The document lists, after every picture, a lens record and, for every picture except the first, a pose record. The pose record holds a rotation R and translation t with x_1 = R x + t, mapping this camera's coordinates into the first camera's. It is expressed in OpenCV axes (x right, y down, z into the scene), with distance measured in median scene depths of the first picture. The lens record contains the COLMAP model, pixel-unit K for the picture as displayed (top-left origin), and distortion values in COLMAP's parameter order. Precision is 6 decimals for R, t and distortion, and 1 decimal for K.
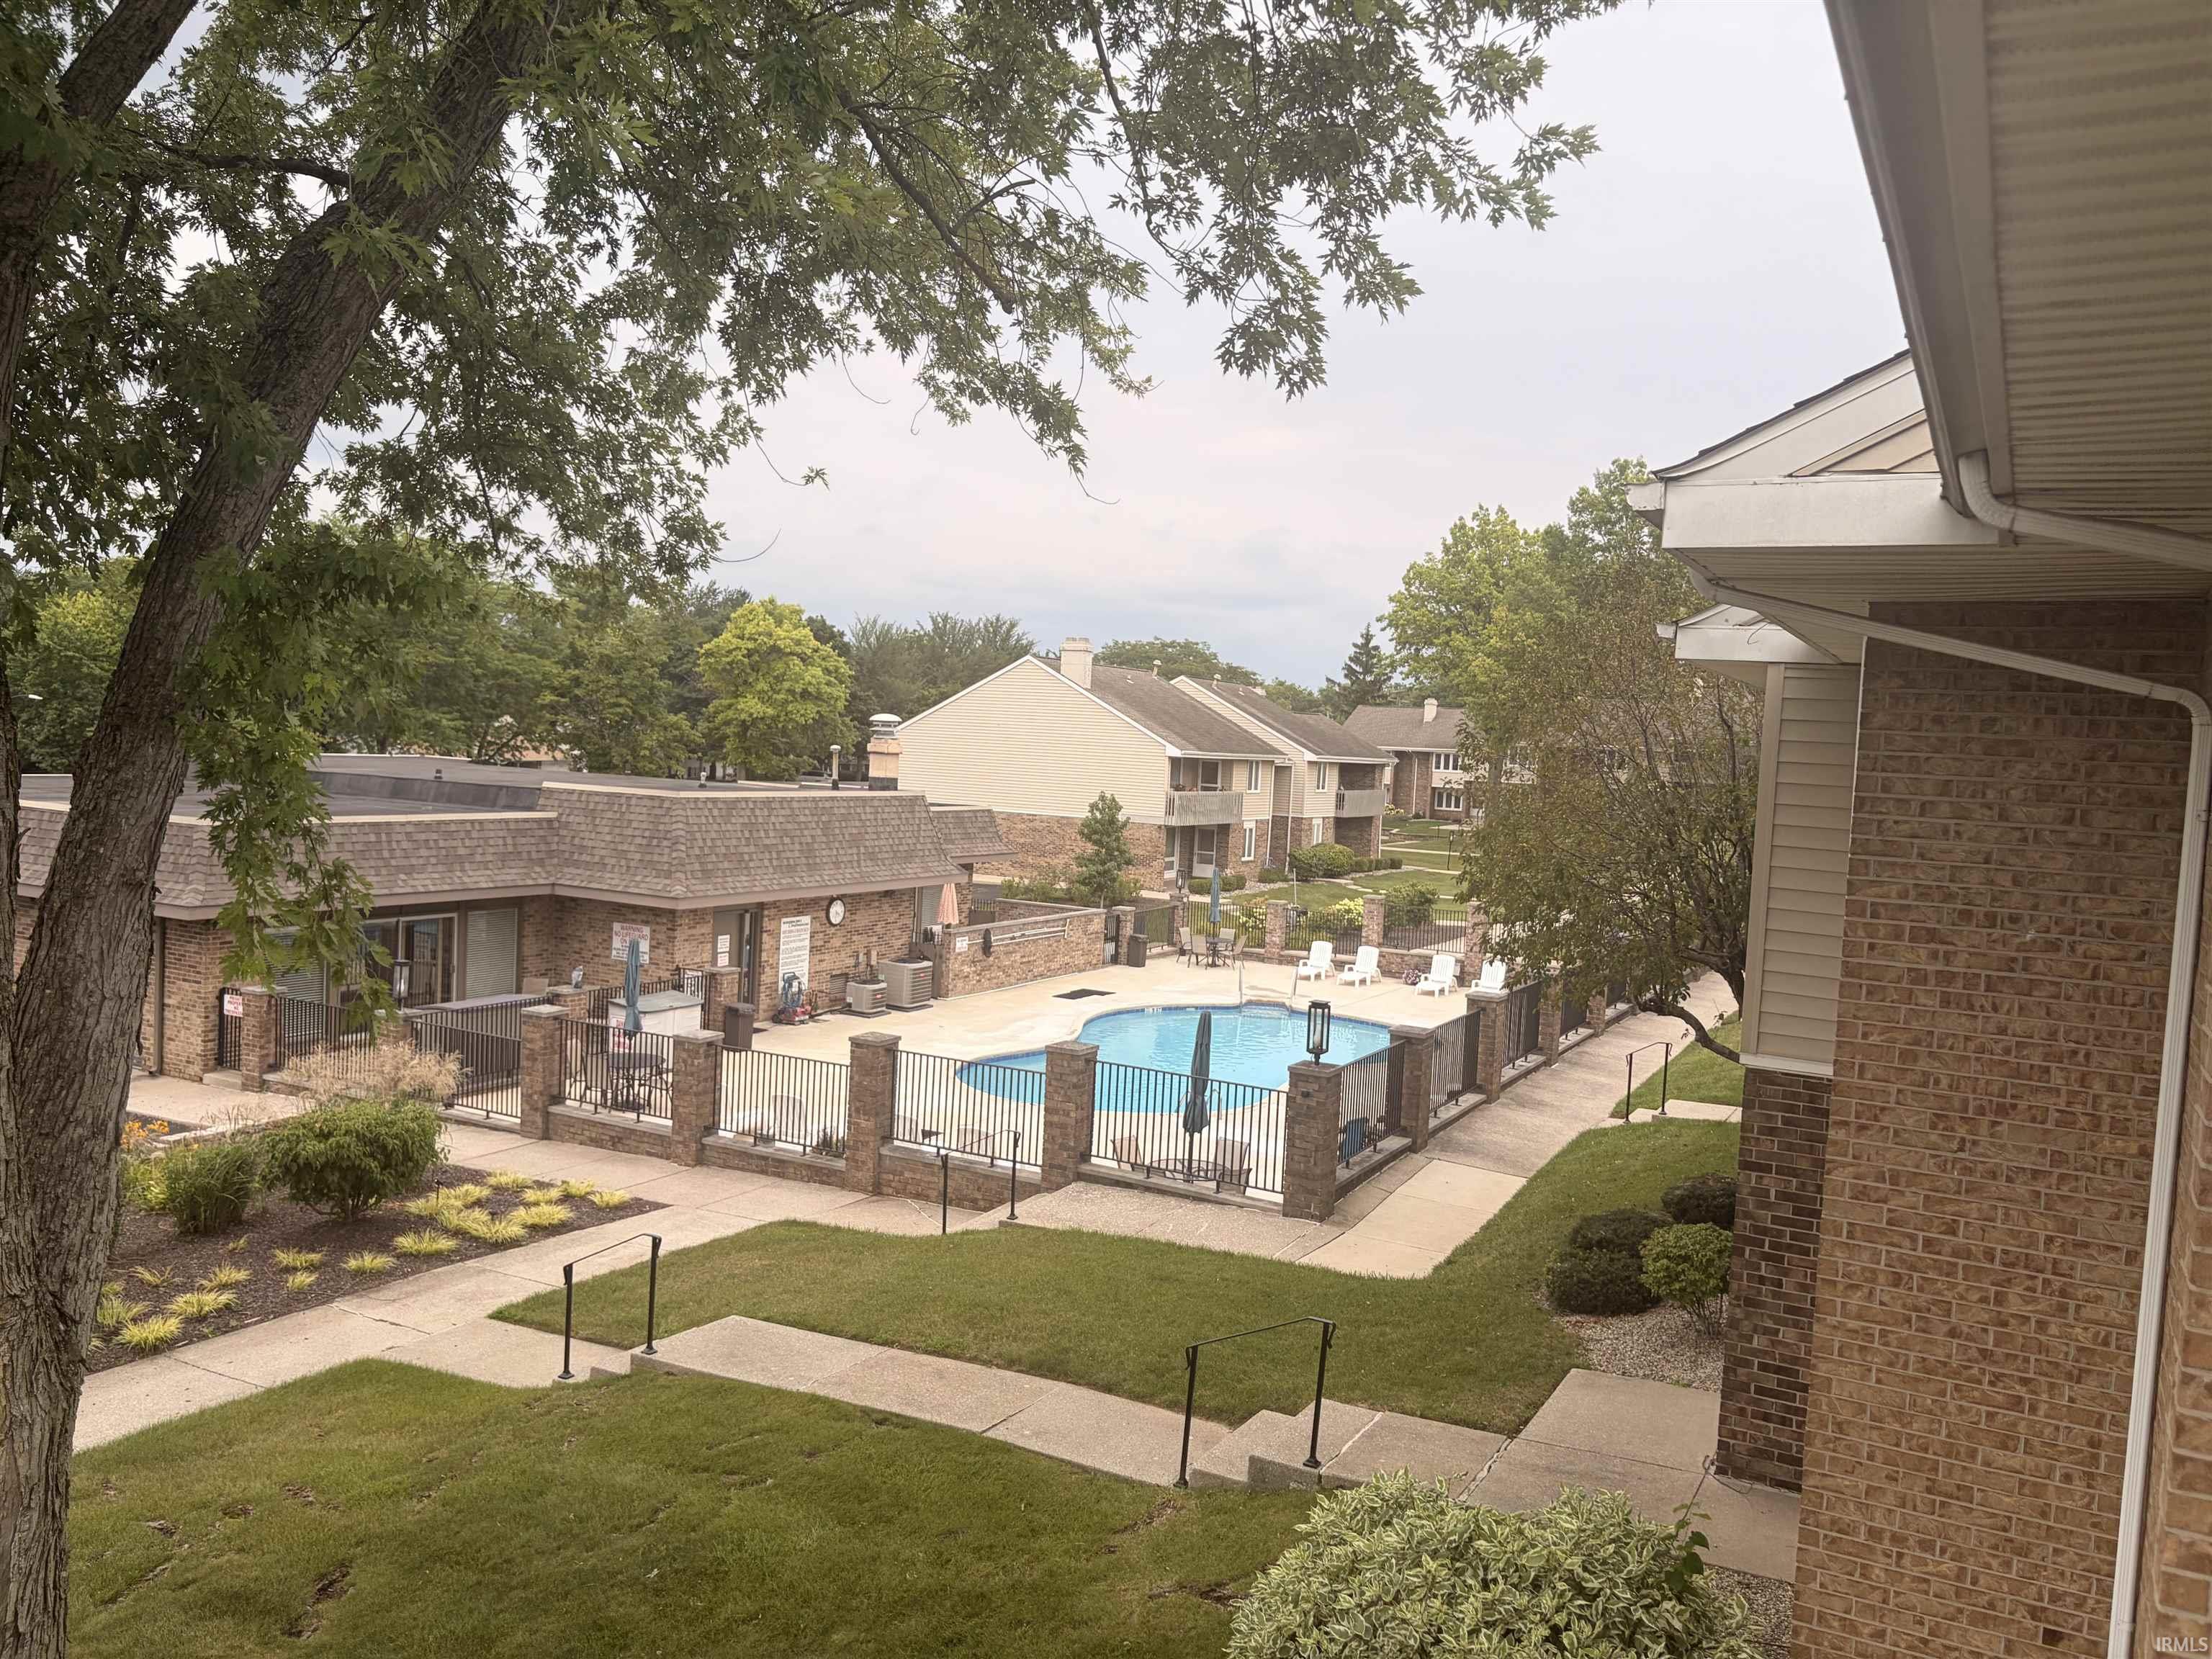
lens RADIAL K [[1620.0, 0, 1106.0], [0, 1620.0, 829.5], [0, 0, 1]] dist [0.174932, -0.256901]
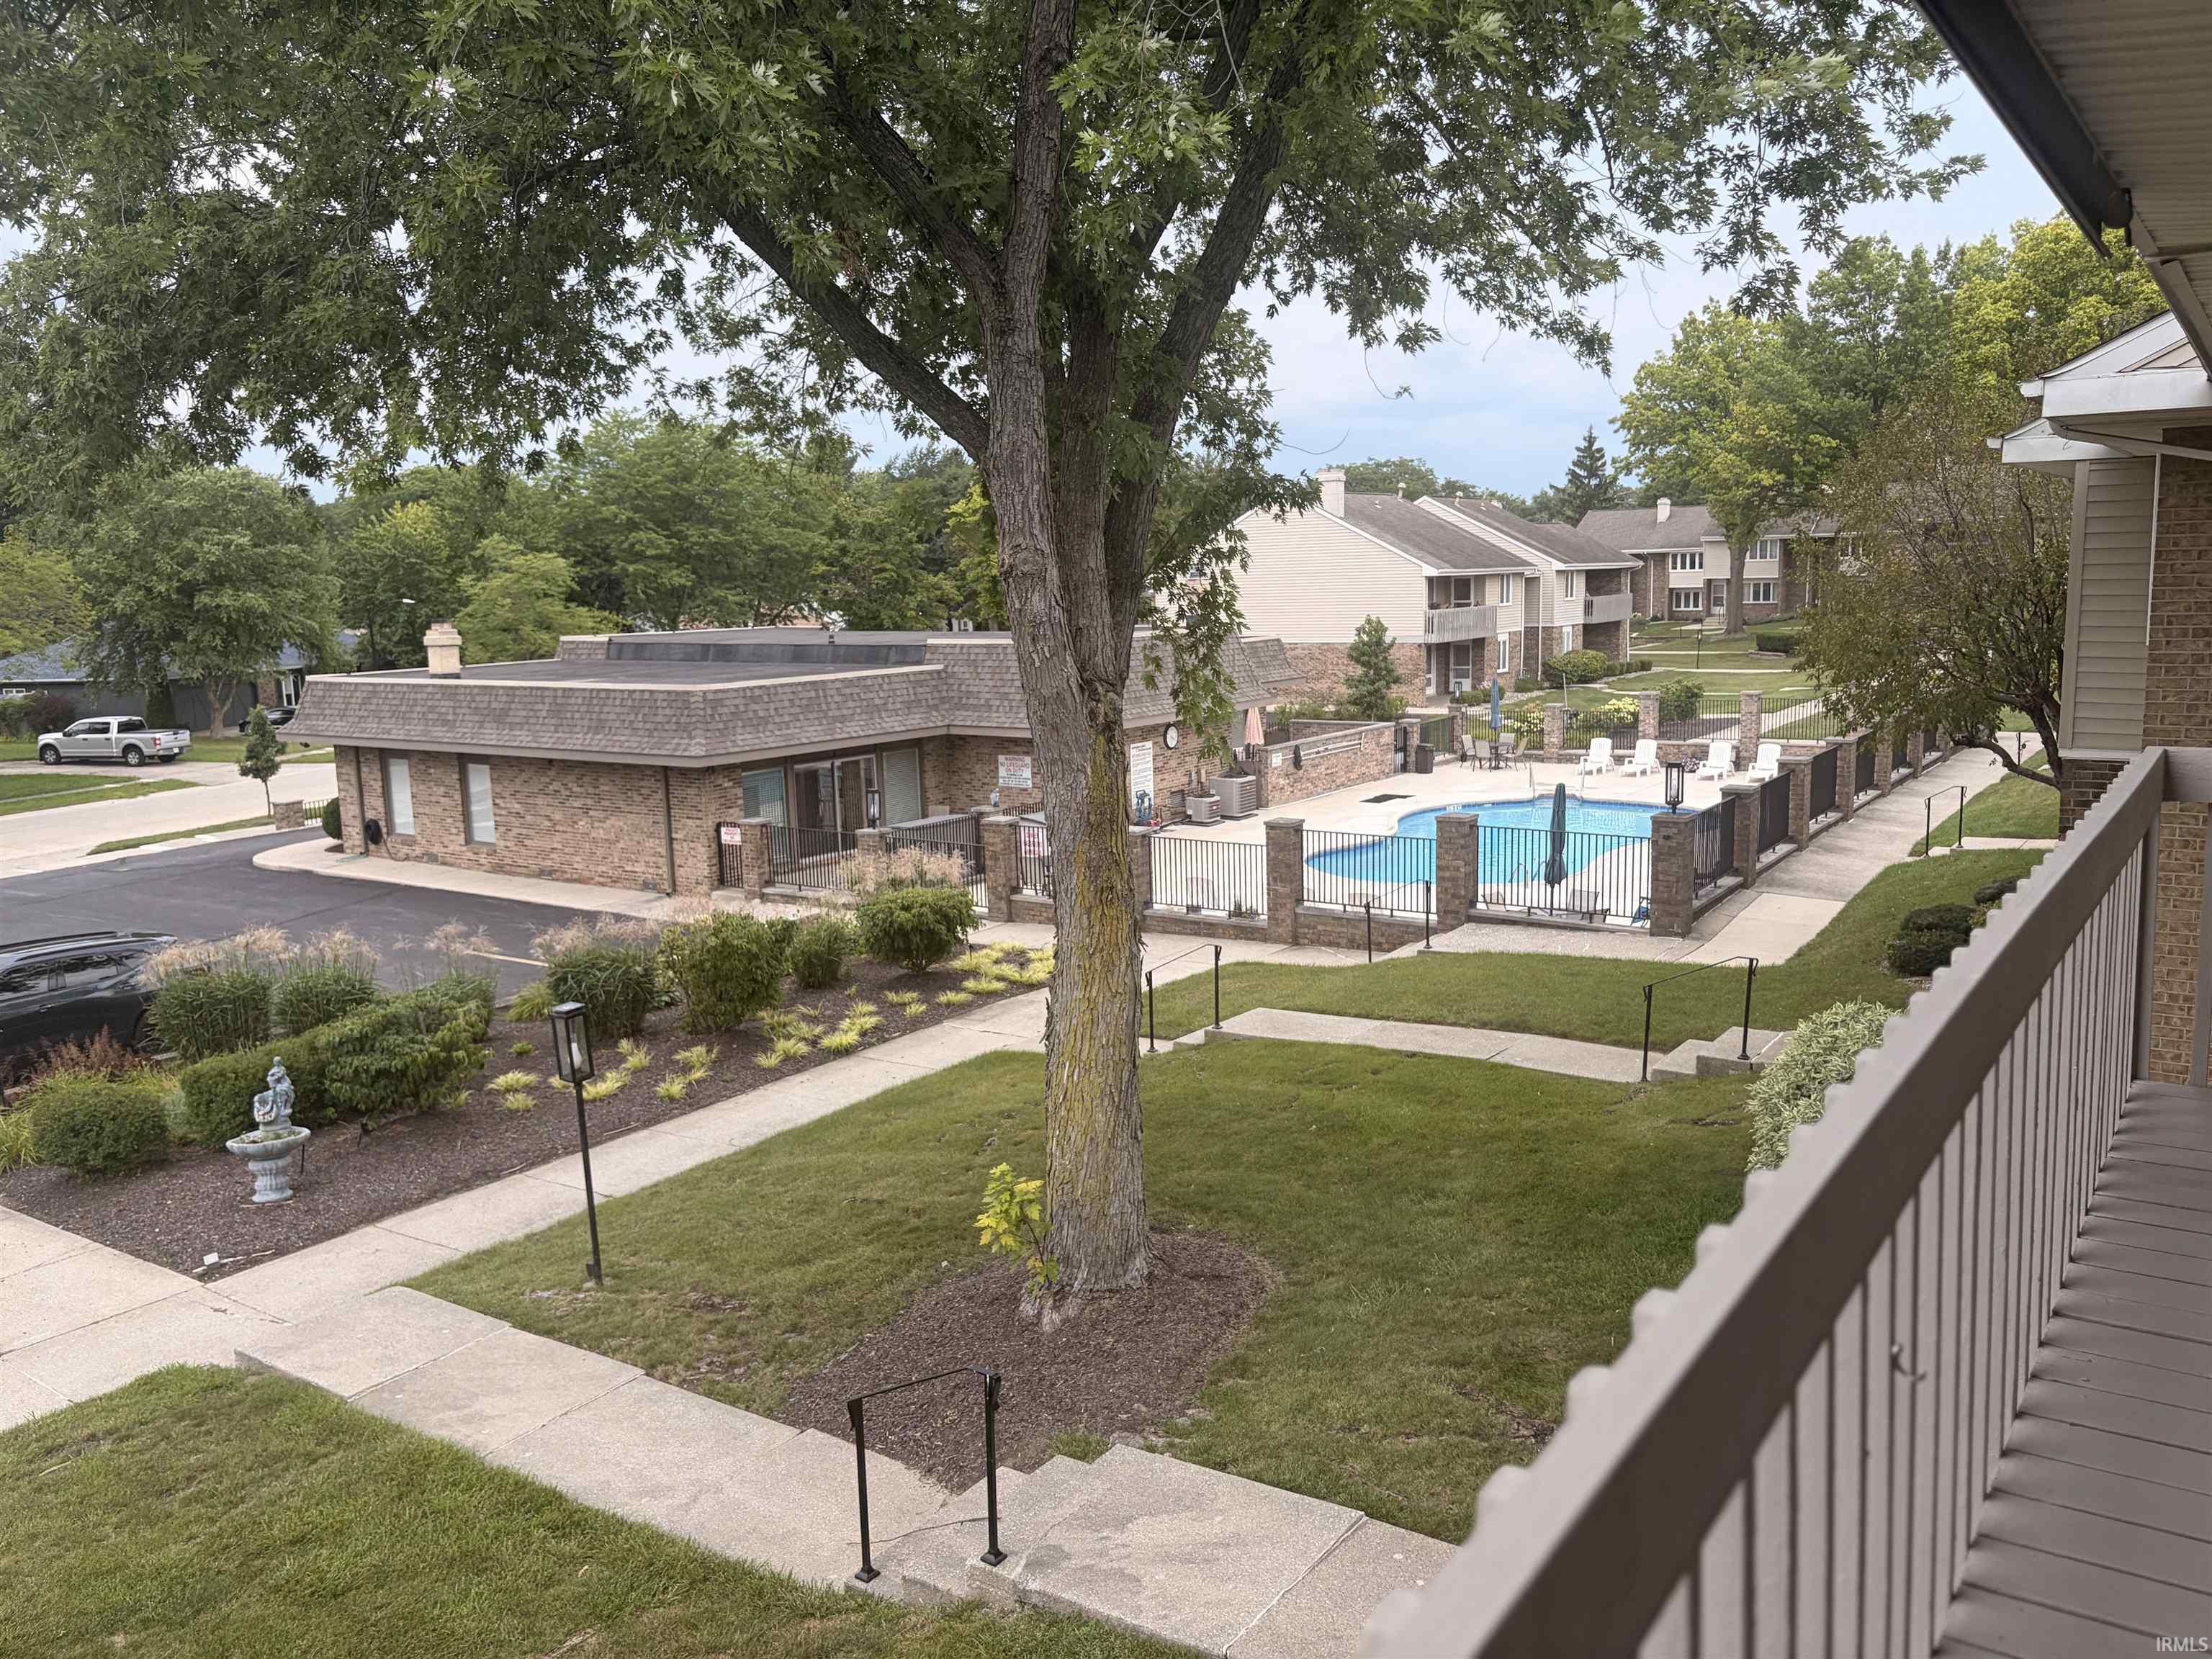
lens RADIAL K [[1683.0, 0, 1106.0], [0, 1683.0, 829.5], [0, 0, 1]] dist [0.072182, -0.072139]
pose [[0.992276, -0.060648, -0.108214, -0.088912], [0.070570, 0.993407, 0.090348, 0.005824], [0.102021, -0.097287, 0.990014, -0.173901]]
